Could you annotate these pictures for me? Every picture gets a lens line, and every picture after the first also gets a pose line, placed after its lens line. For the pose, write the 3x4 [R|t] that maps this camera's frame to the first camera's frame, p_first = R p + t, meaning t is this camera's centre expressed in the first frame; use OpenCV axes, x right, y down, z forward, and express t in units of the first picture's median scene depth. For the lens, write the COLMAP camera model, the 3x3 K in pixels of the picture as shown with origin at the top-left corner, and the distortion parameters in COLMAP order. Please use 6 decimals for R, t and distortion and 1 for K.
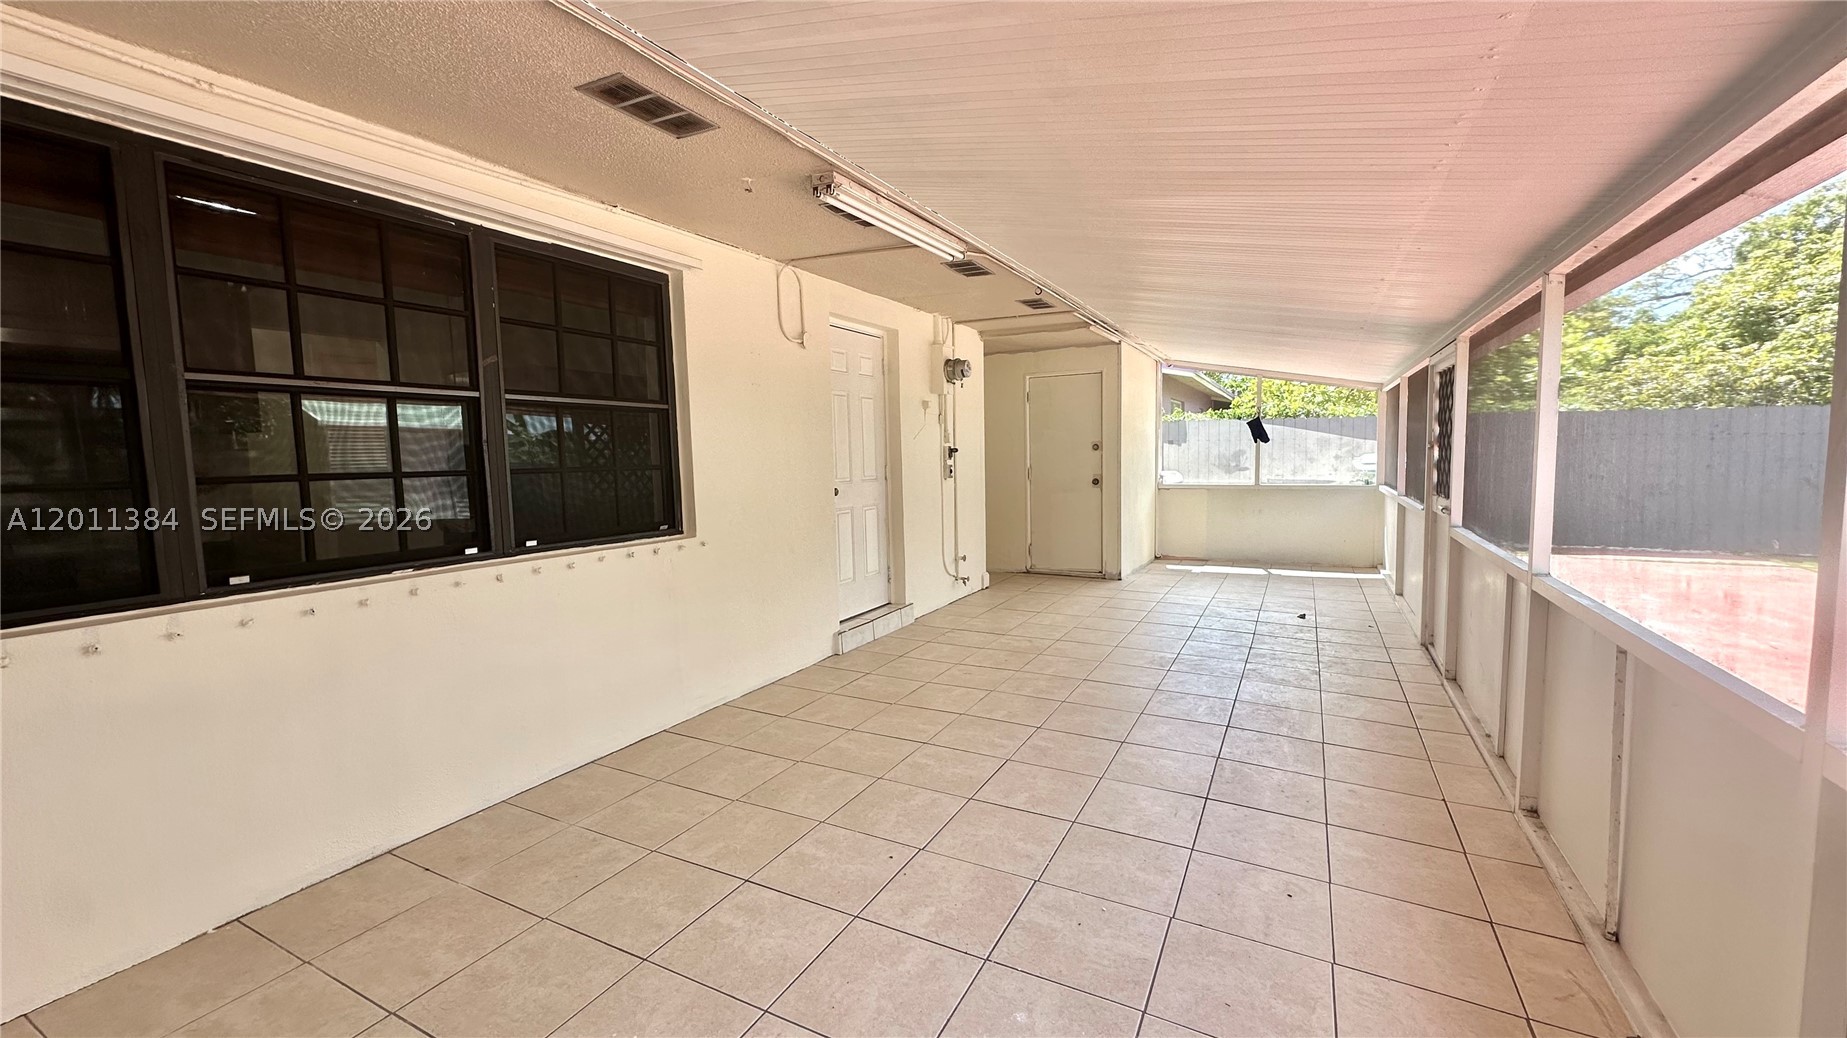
lens RADIAL K [[736.4, 0, 927.3], [0, 736.4, 517.6], [0, 0, 1]] dist [-0.006605, 0.000022]
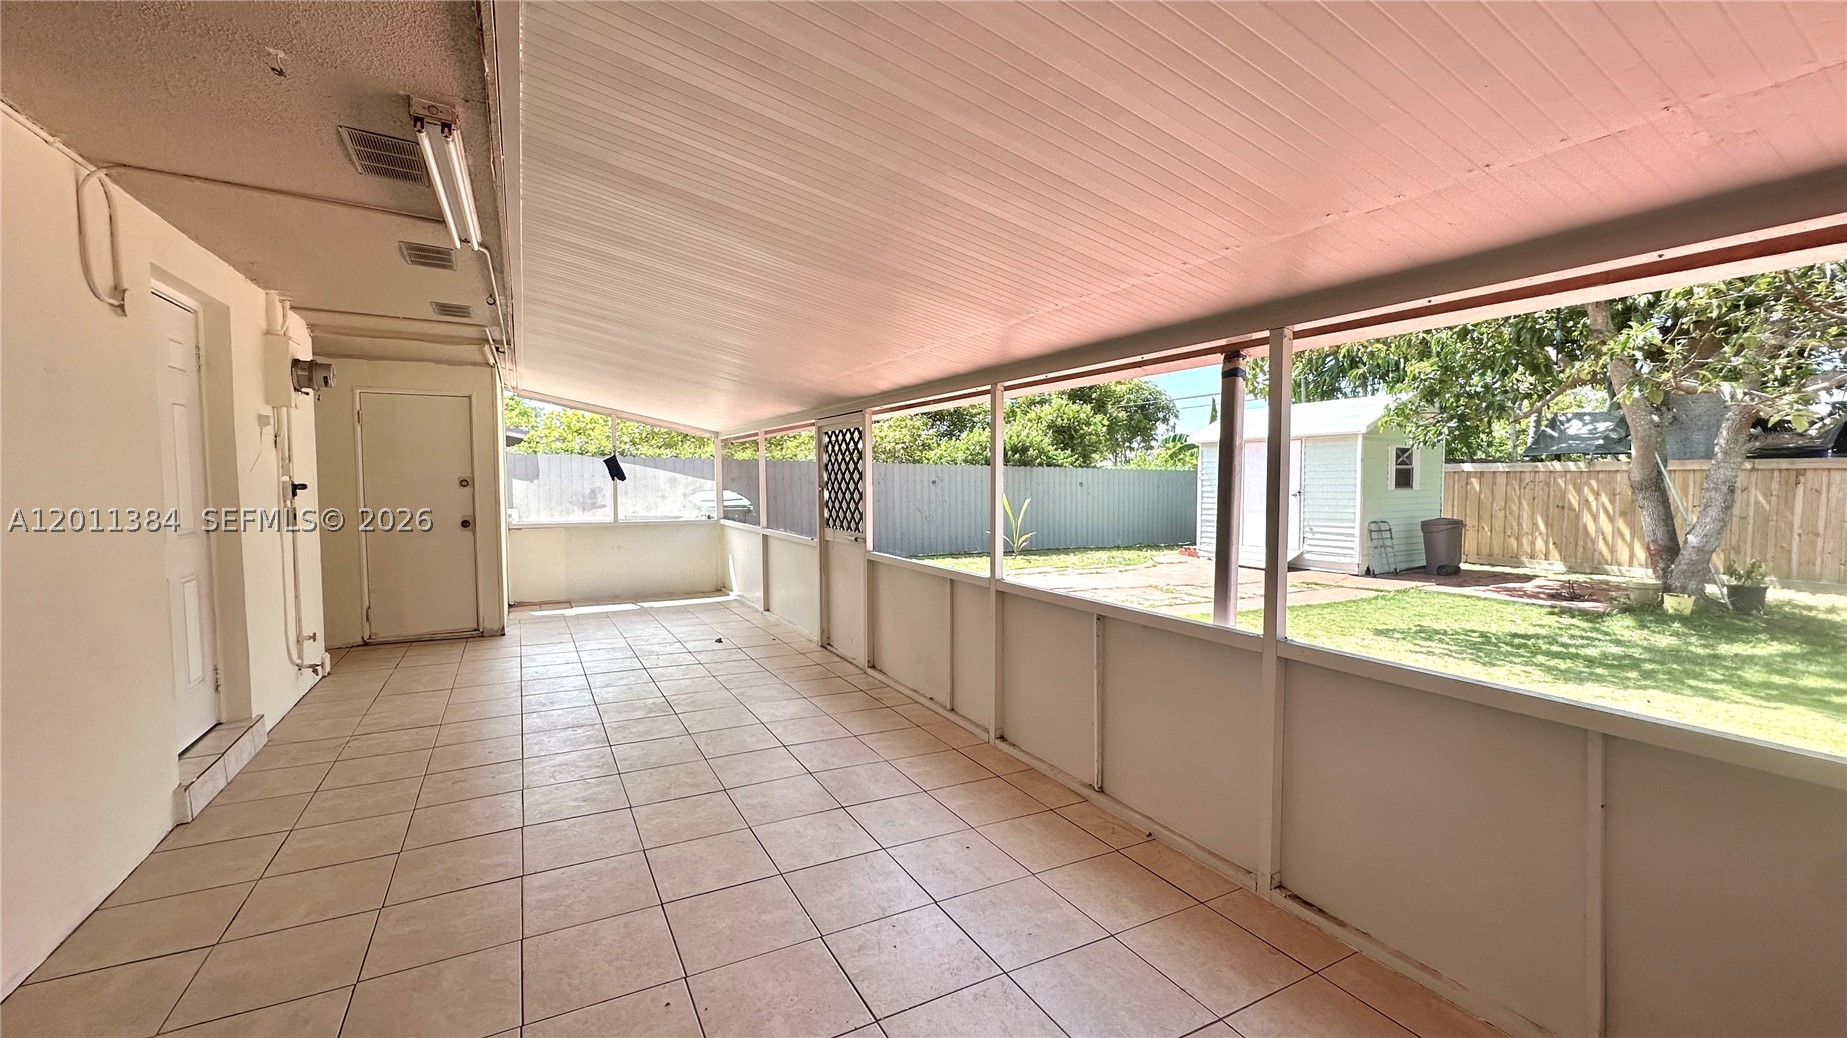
lens RADIAL K [[736.4, 0, 920.1], [0, 736.4, 515.1], [0, 0, 1]] dist [-0.006605, 0.000022]
pose [[0.561382, -0.020786, 0.827296, -0.235364], [0.060439, 0.998045, -0.015937, -0.018341], [-0.825347, 0.058948, 0.561540, 0.124235]]
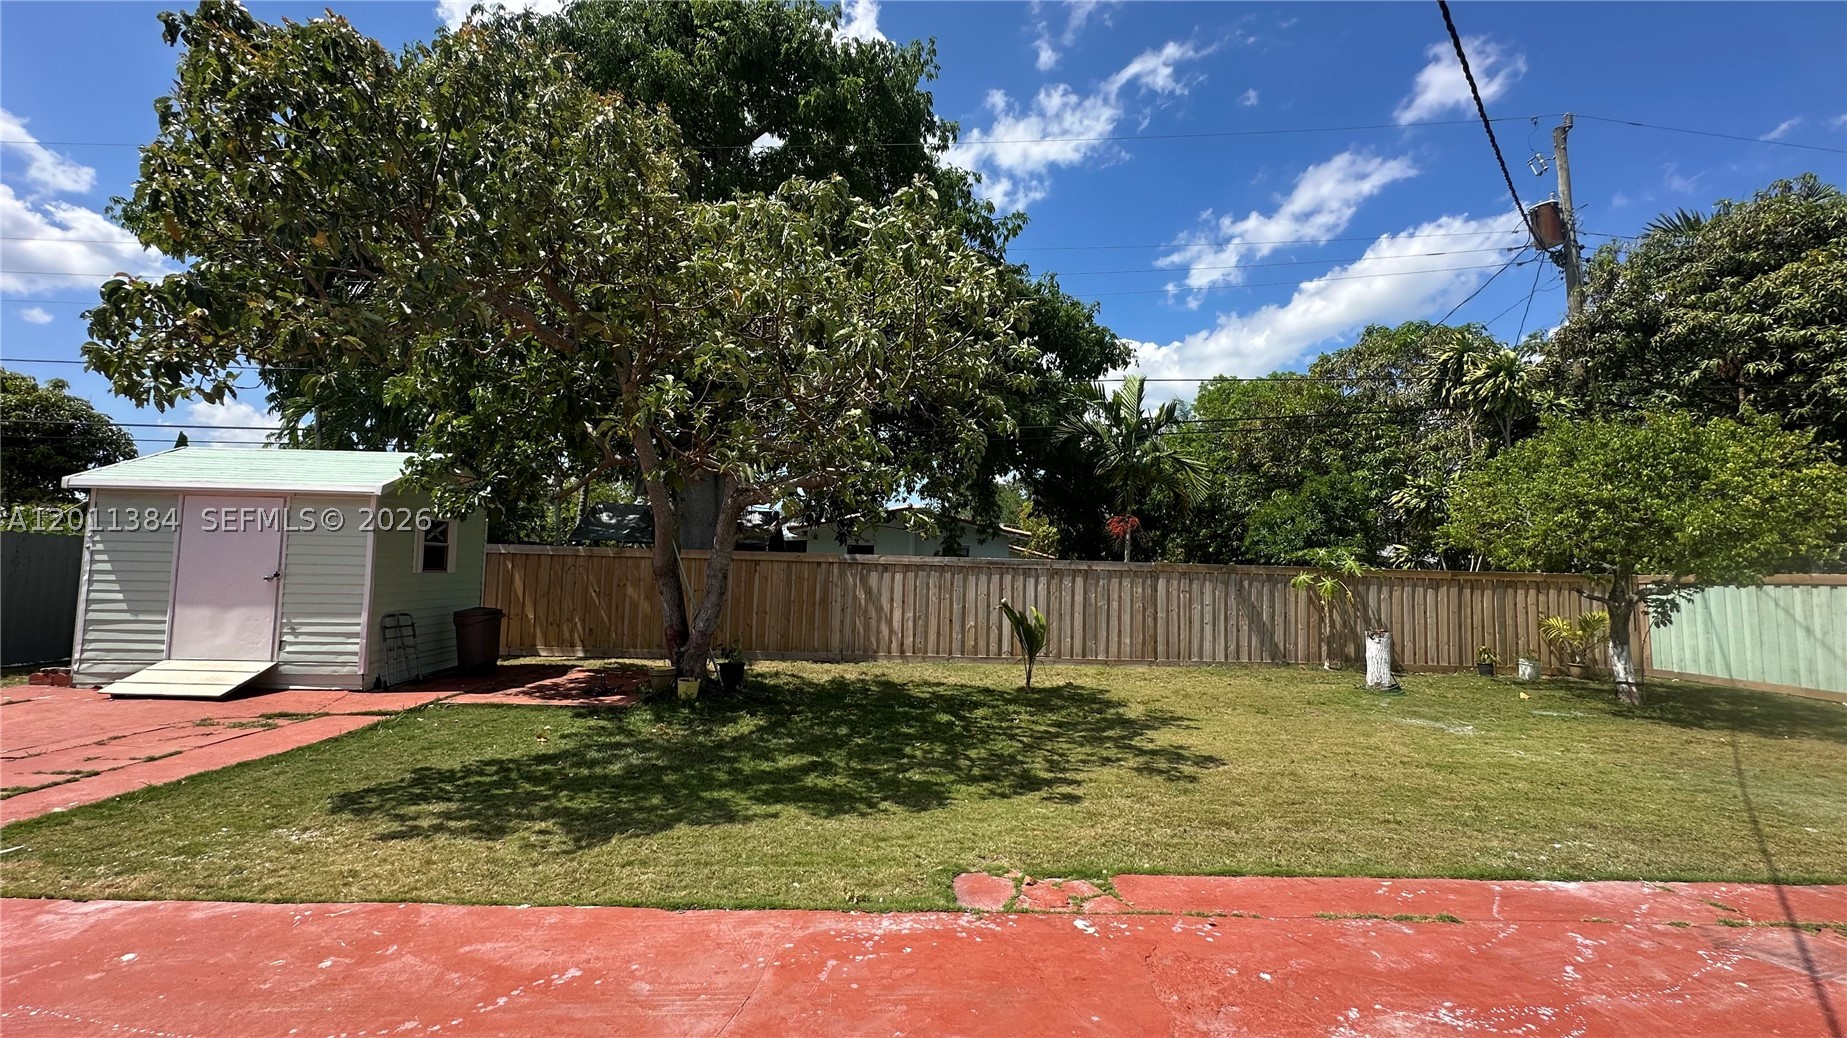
lens RADIAL K [[736.4, 0, 915.7], [0, 736.4, 519.6], [0, 0, 1]] dist [-0.006605, 0.000022]
pose [[-0.499260, 0.069273, 0.863679, -0.143525], [0.058611, 0.997216, -0.046103, -0.018579], [-0.864468, 0.027603, -0.501930, 0.110056]]
